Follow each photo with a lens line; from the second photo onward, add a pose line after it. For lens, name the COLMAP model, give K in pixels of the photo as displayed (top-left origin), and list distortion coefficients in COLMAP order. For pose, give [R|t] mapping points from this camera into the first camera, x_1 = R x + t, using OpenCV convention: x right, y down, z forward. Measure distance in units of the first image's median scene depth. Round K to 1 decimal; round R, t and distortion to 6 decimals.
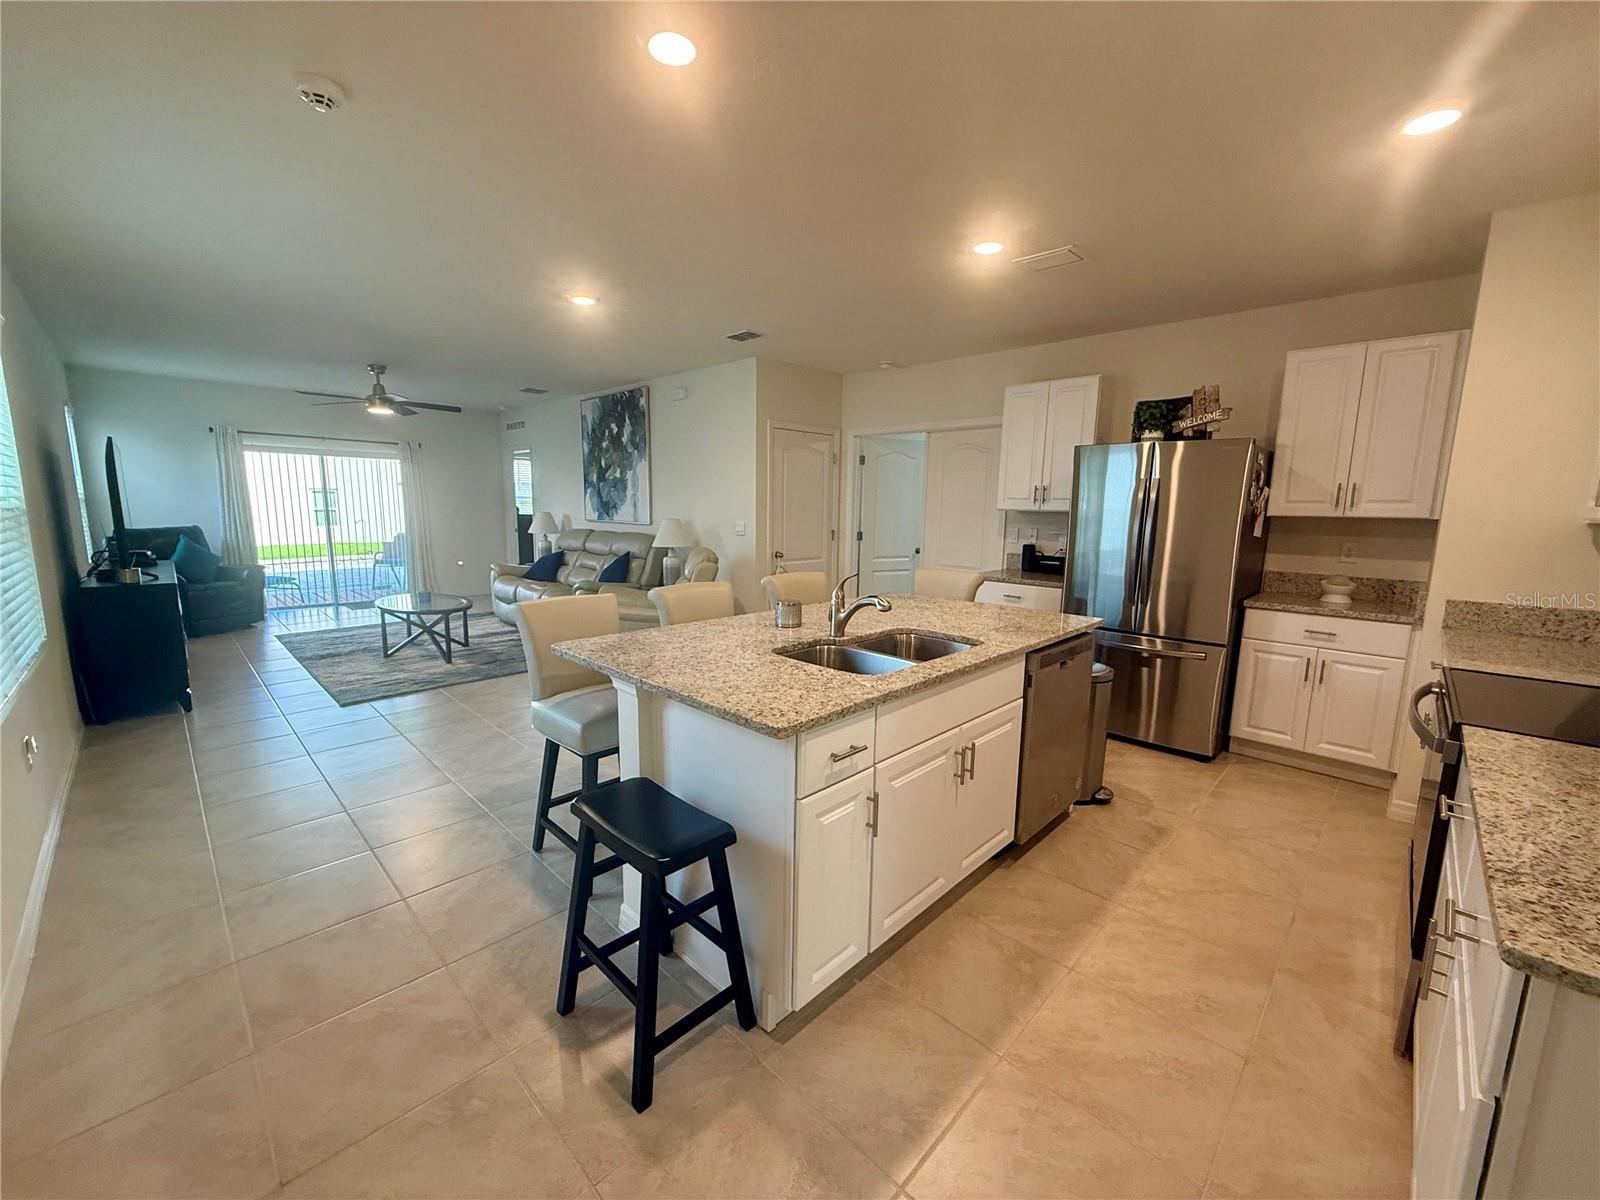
lens RADIAL K [[637.6, 0, 796.7], [0, 637.6, 601.1], [0, 0, 1]] dist [-0.003448, 0.001075]
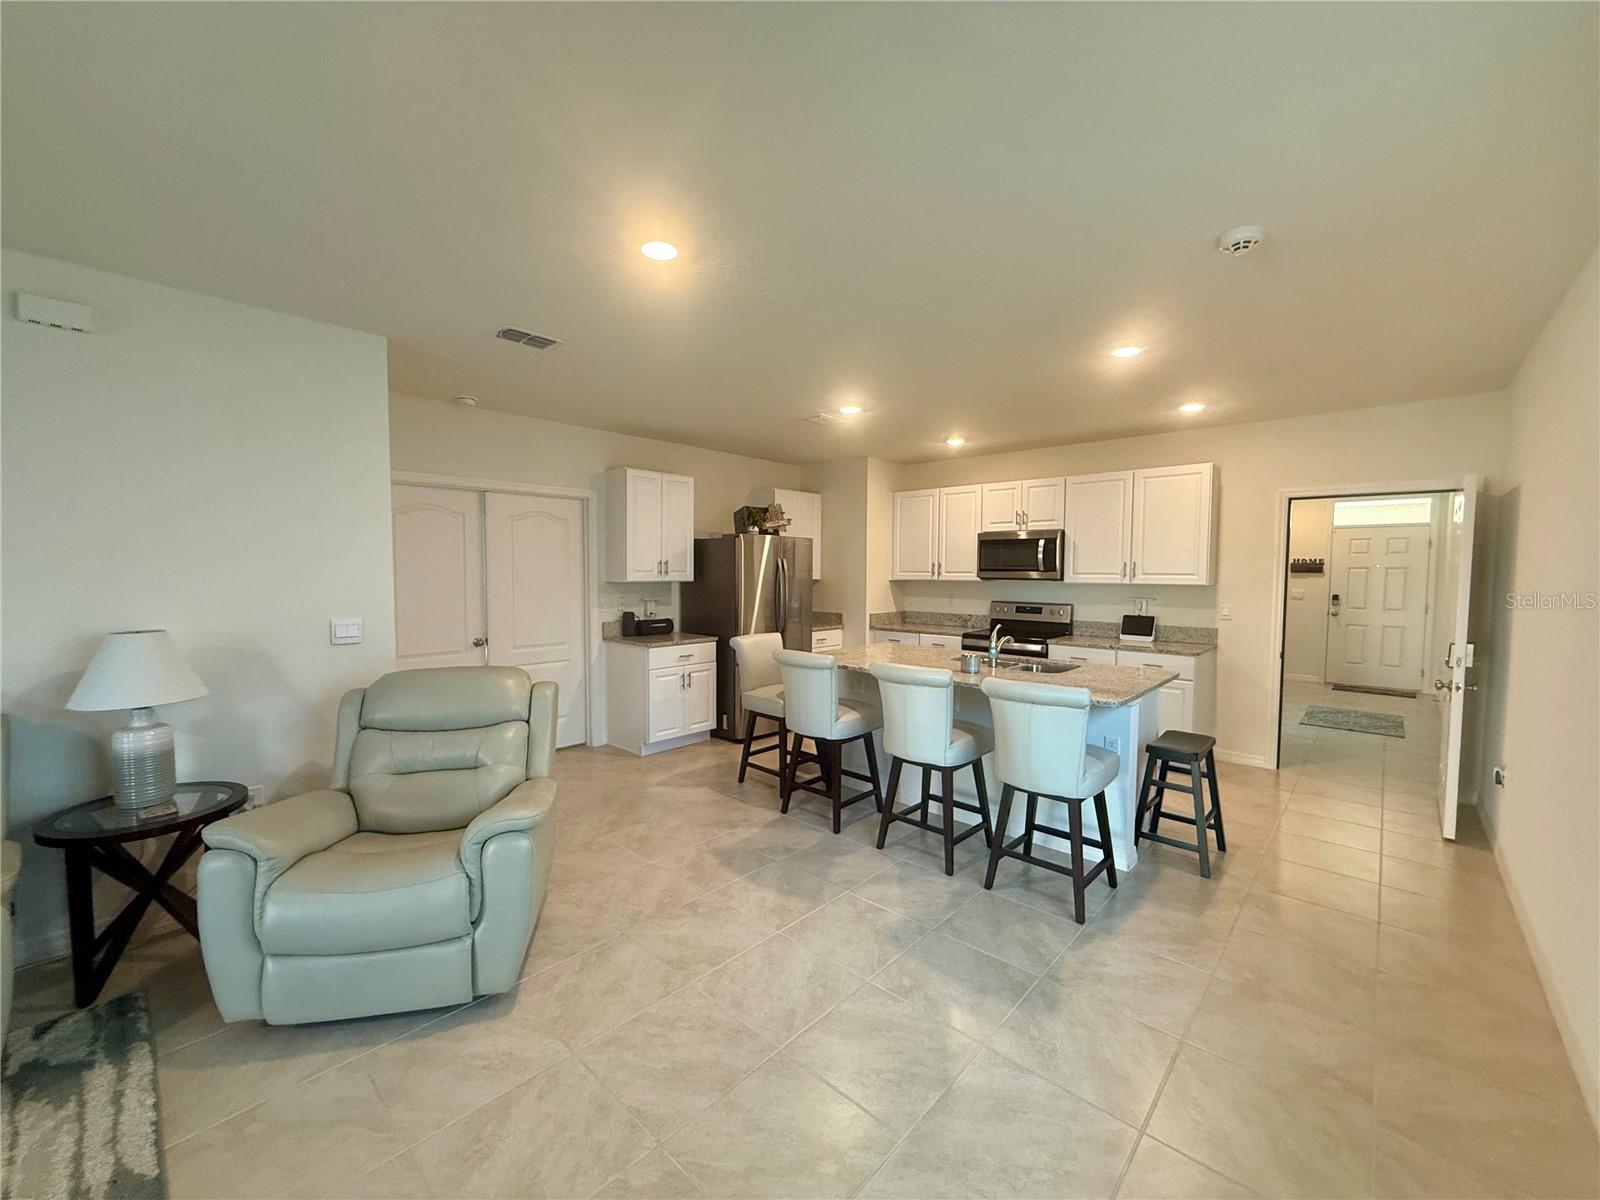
lens RADIAL K [[637.6, 0, 795.8], [0, 637.6, 600.5], [0, 0, 1]] dist [-0.003448, 0.001075]
pose [[-0.025032, -0.065714, 0.997524, -0.780428], [0.145718, 0.986940, 0.068673, -0.150730], [-0.989009, 0.147076, -0.015129, 0.778714]]
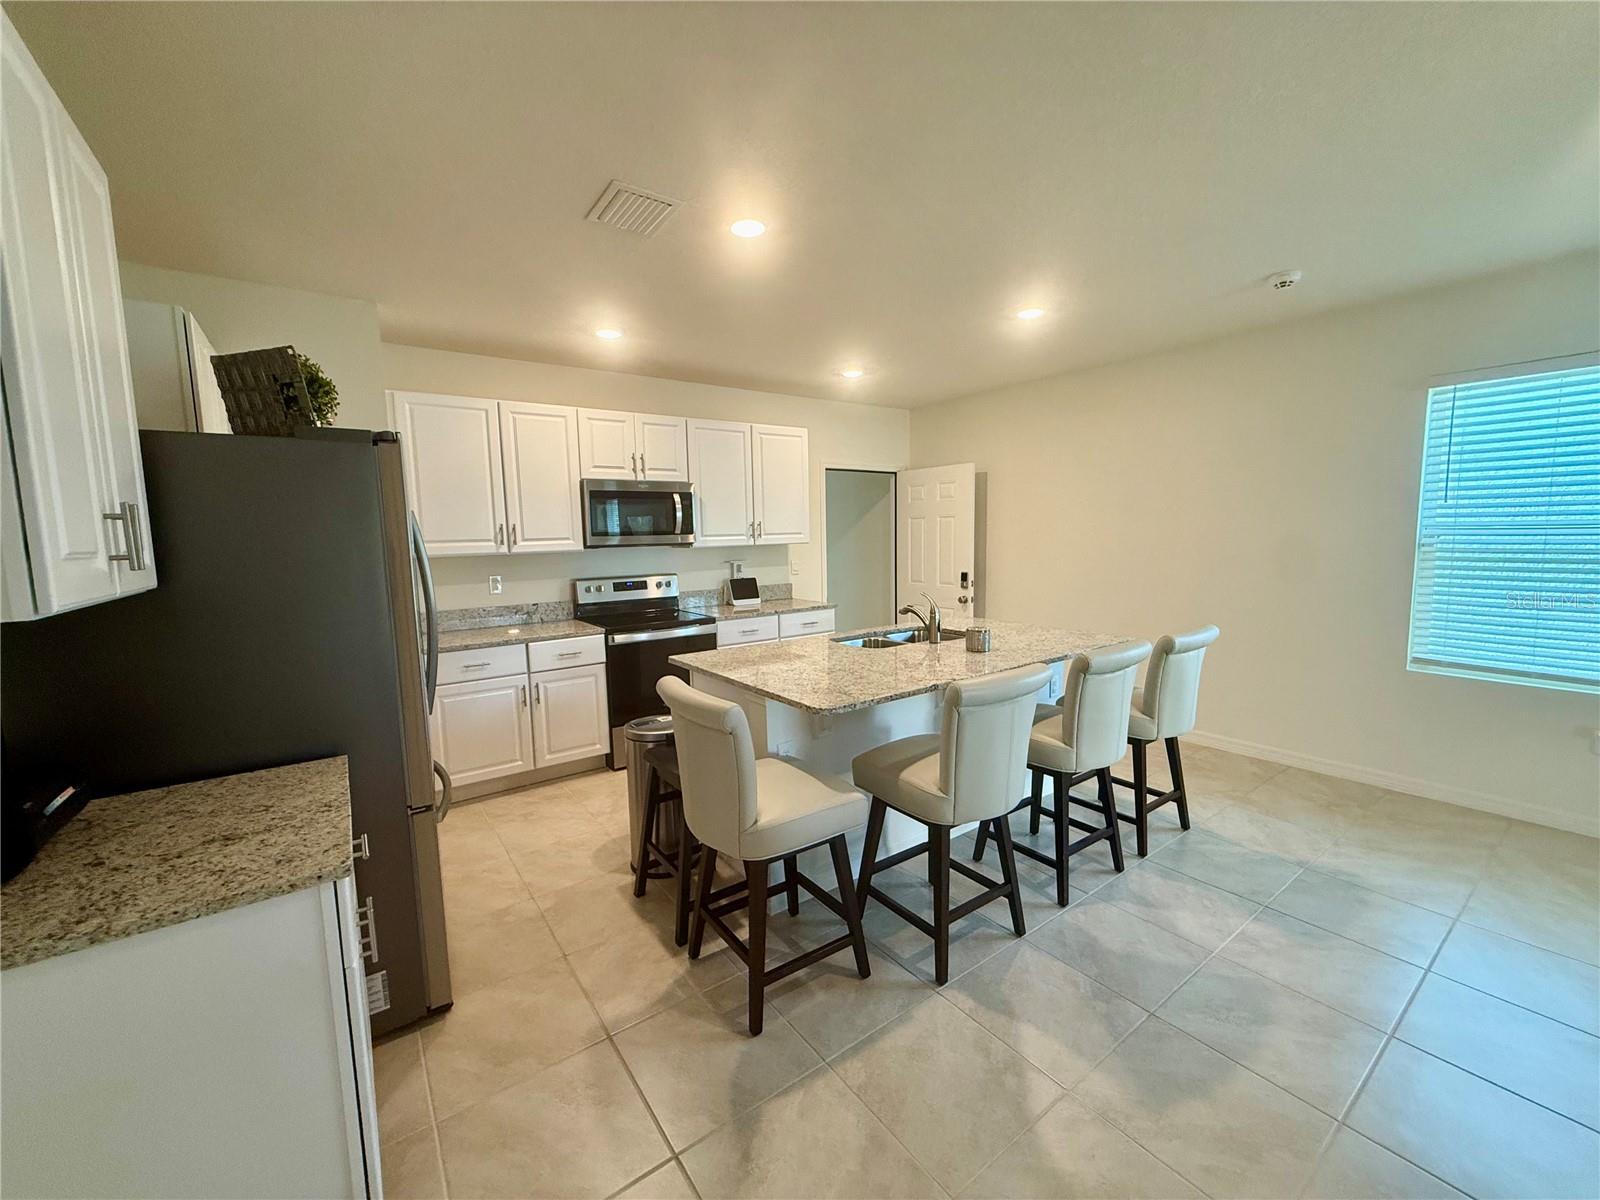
lens RADIAL K [[637.6, 0, 796.8], [0, 637.6, 602.0], [0, 0, 1]] dist [-0.003448, 0.001075]
pose [[-0.985259, -0.013292, 0.170552, 0.063736], [0.031872, 0.965259, 0.259345, -0.198348], [-0.168074, 0.260958, -0.950606, 1.196185]]
